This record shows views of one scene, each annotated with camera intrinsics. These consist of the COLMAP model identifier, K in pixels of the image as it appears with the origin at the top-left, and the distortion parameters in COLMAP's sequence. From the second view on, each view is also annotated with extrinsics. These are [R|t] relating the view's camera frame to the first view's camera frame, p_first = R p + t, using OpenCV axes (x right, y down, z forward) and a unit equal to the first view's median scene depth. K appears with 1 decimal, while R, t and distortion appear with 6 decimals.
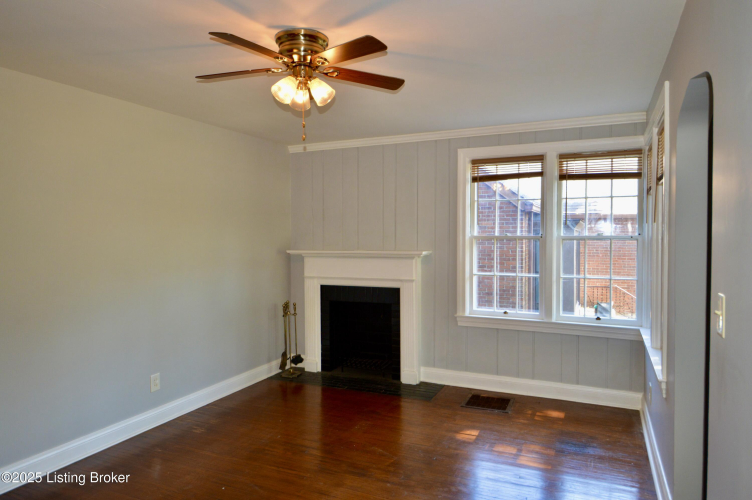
lens RADIAL K [[490.0, 0, 375.5], [0, 490.0, 249.2], [0, 0, 1]] dist [0.012235, 0.000425]
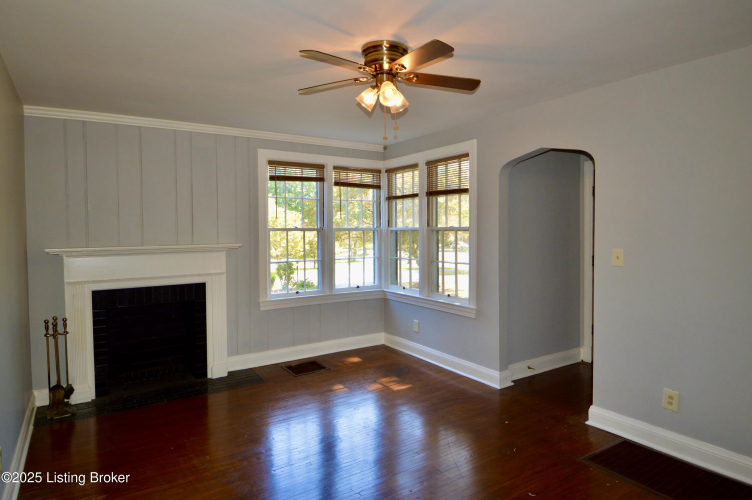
lens RADIAL K [[452.0, 0, 375.5], [0, 452.0, 248.3], [0, 0, 1]] dist [-0.007235, -0.001911]
pose [[0.526932, -0.037046, 0.849100, -0.549970], [0.031402, 0.999216, 0.024108, 0.000881], [-0.849327, 0.013960, 0.527682, 0.249277]]
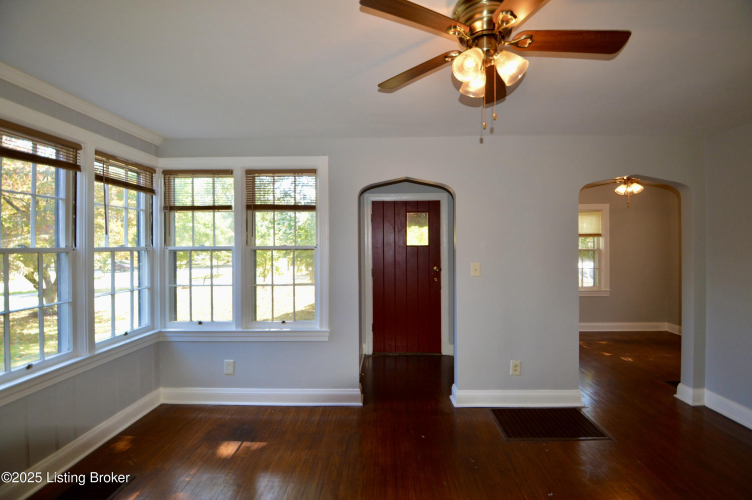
lens RADIAL K [[341.3, 0, 376.0], [0, 341.3, 246.3], [0, 0, 1]] dist [0.001122, -0.000489]
pose [[-0.414402, 0.003623, 0.910087, -0.314934], [0.034649, 0.999330, 0.011799, -0.017785], [-0.909434, 0.036423, -0.414250, 0.747357]]
